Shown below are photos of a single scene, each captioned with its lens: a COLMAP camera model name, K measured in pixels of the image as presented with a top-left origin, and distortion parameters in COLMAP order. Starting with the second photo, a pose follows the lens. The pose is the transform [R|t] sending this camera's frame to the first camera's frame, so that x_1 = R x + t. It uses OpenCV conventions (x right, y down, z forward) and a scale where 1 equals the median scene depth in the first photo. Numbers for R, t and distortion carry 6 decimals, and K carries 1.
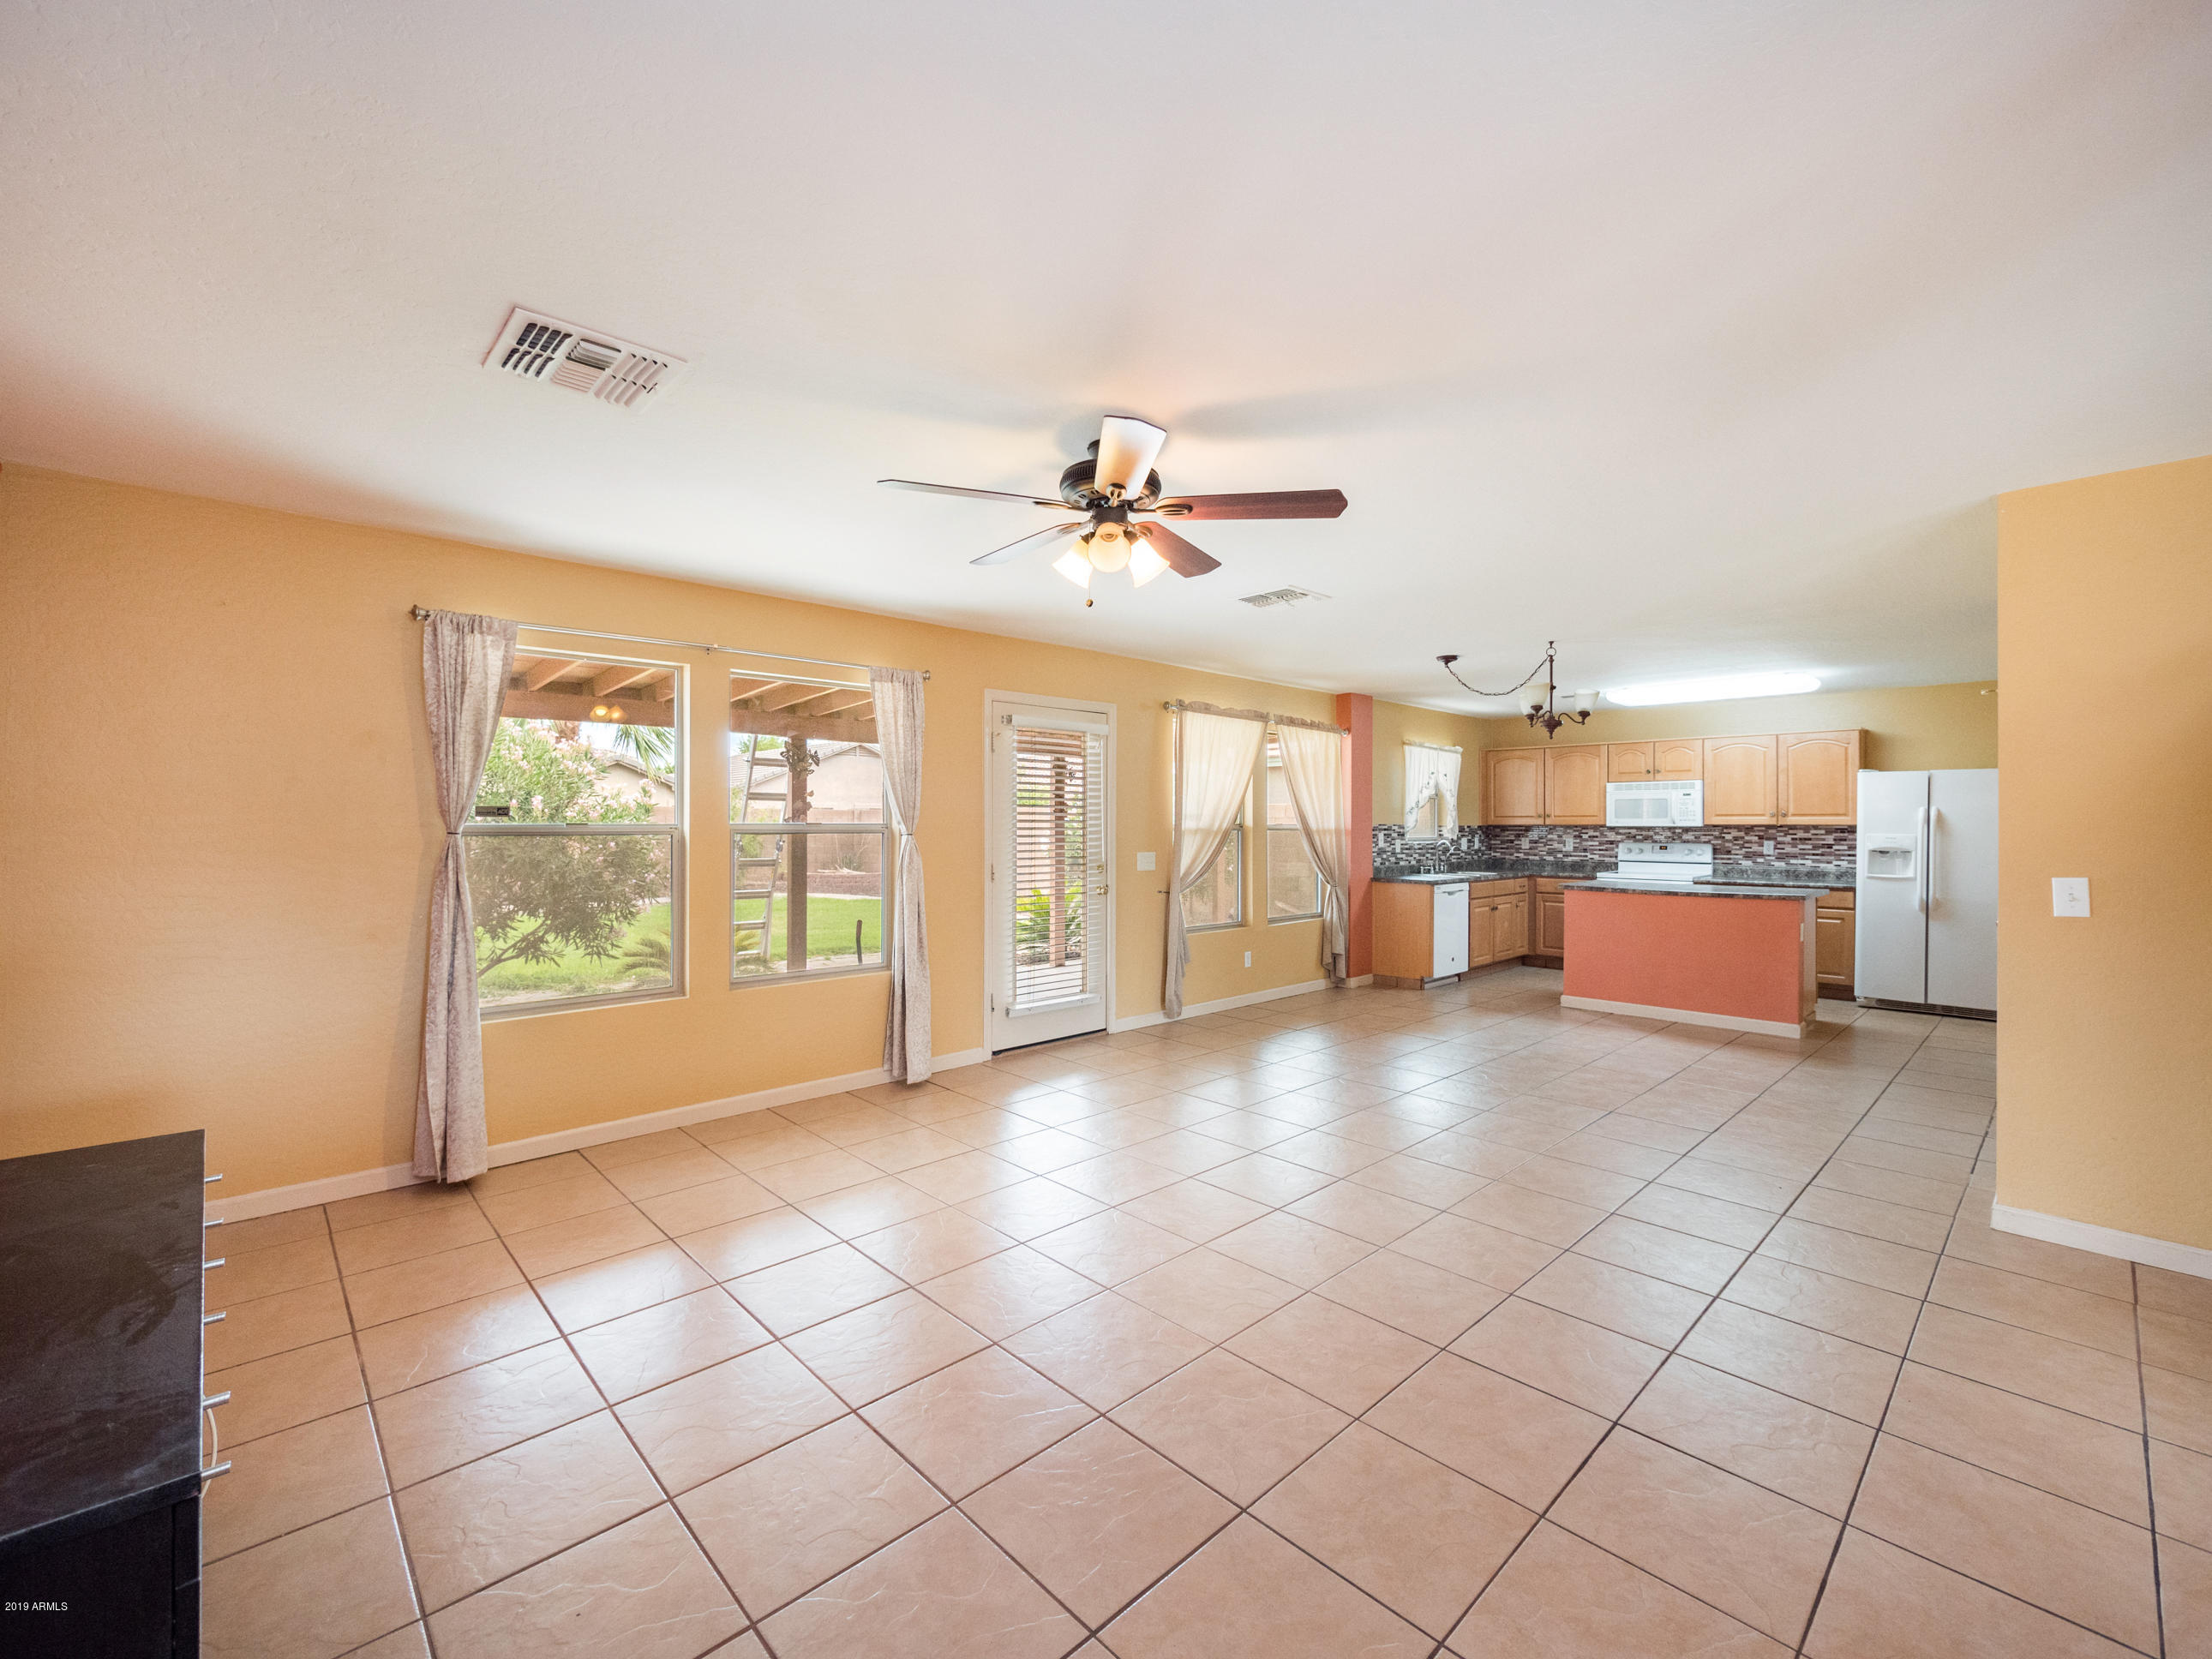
lens RADIAL K [[933.9, 0, 1099.1], [0, 933.9, 825.4], [0, 0, 1]] dist [-0.010853, 0.006919]
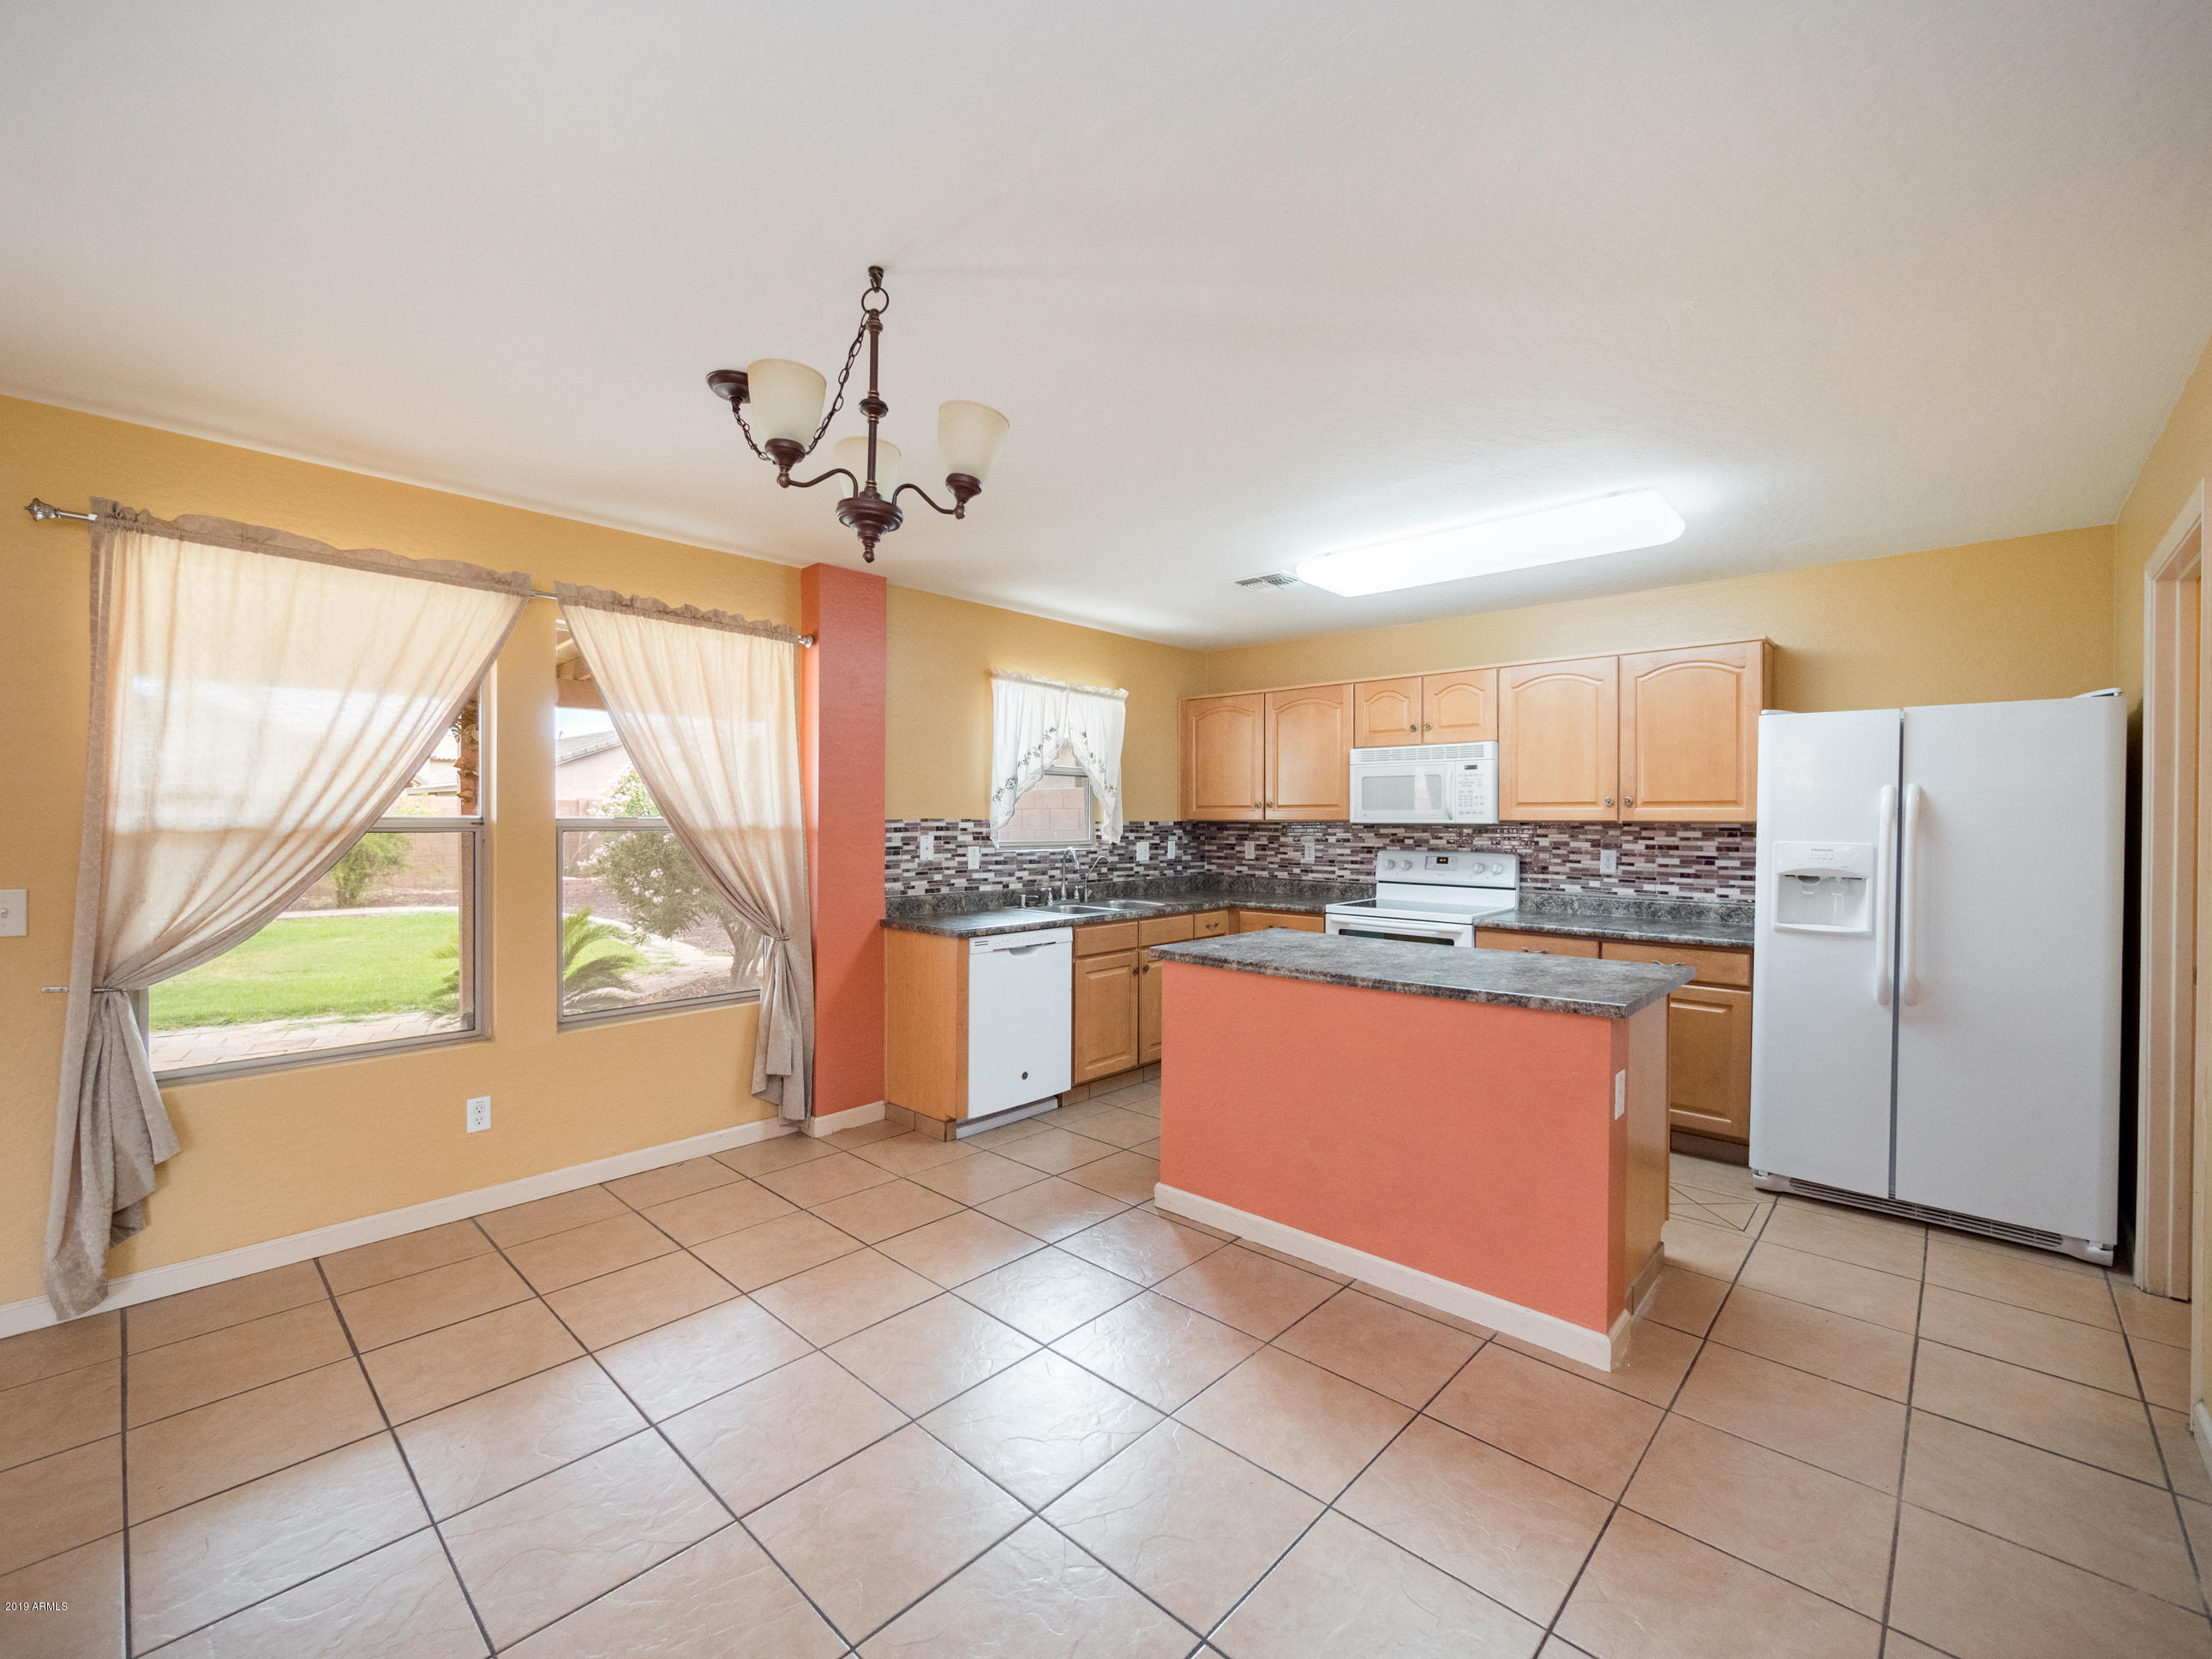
lens RADIAL K [[933.9, 0, 1099.1], [0, 933.9, 825.4], [0, 0, 1]] dist [-0.010853, 0.006919]
pose [[0.997925, 0.001493, 0.064376, 0.378971], [-0.001900, 0.999979, 0.006267, -0.001121], [-0.064365, -0.006376, 0.997906, 0.461359]]
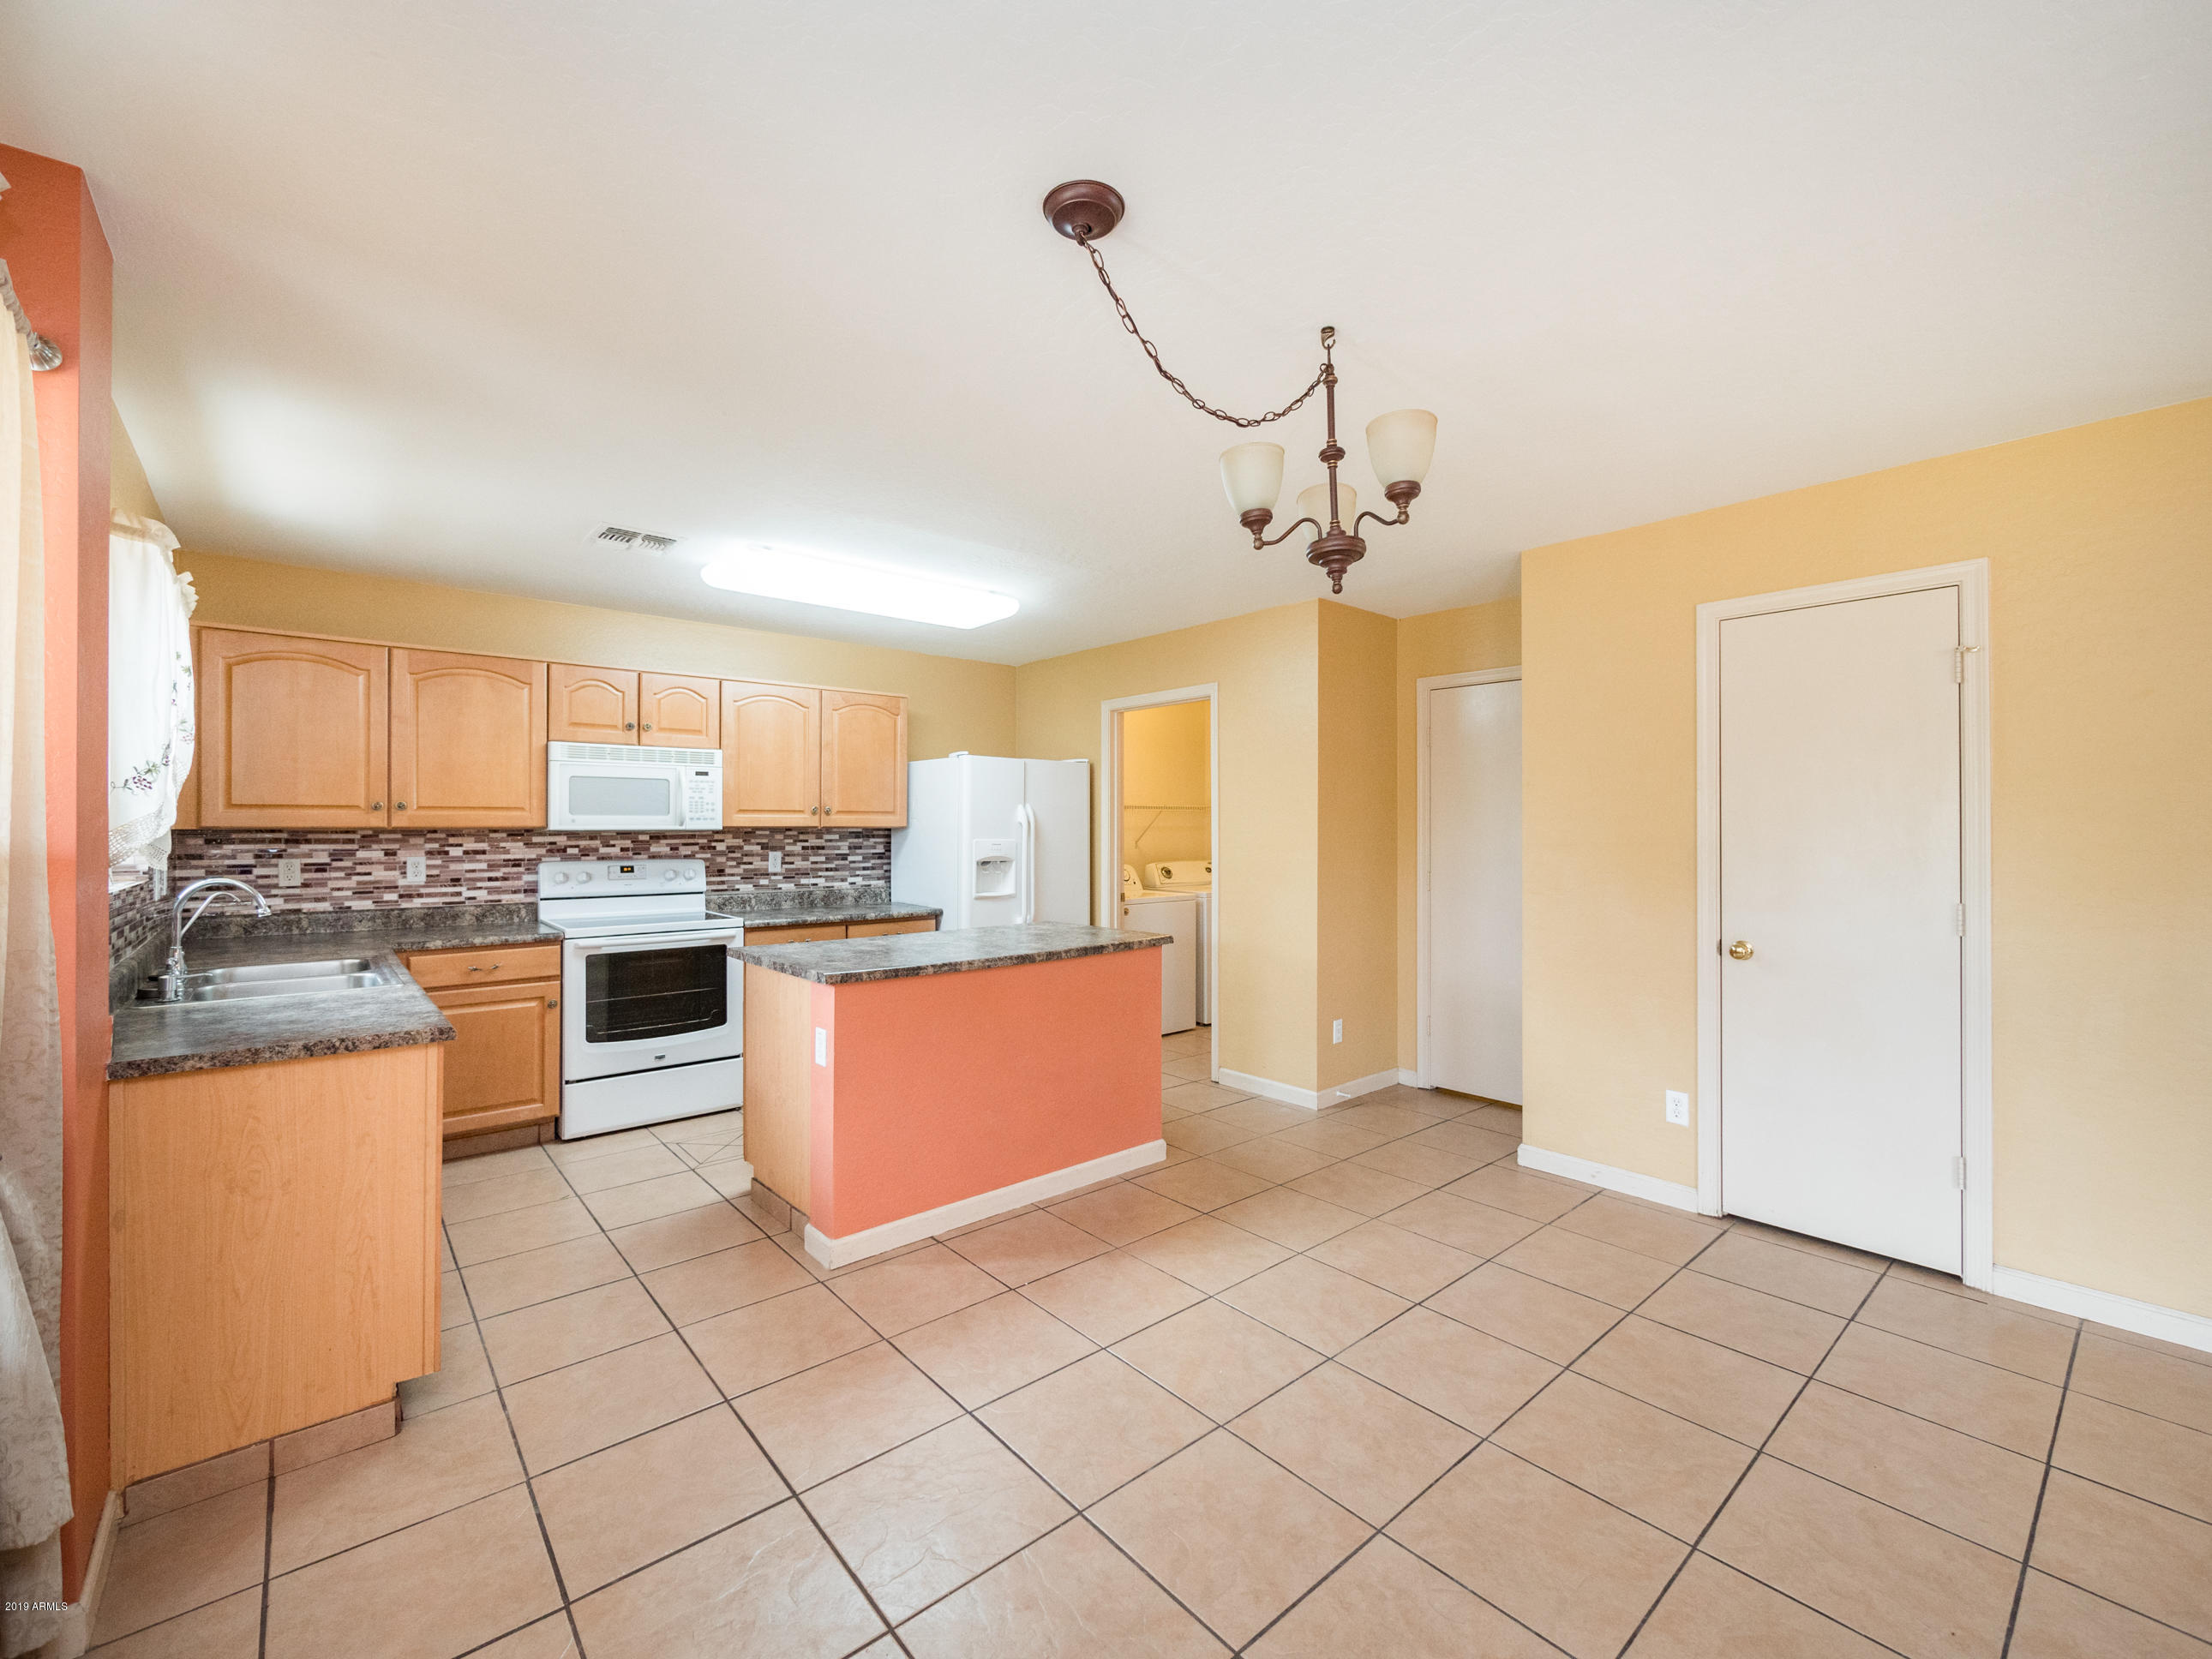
lens RADIAL K [[933.9, 0, 1099.1], [0, 933.9, 825.4], [0, 0, 1]] dist [-0.010853, 0.006919]
pose [[0.045380, 0.000553, 0.998970, 0.078535], [0.001406, 0.999999, -0.000618, -0.000971], [-0.998969, 0.001432, 0.045379, 0.748695]]
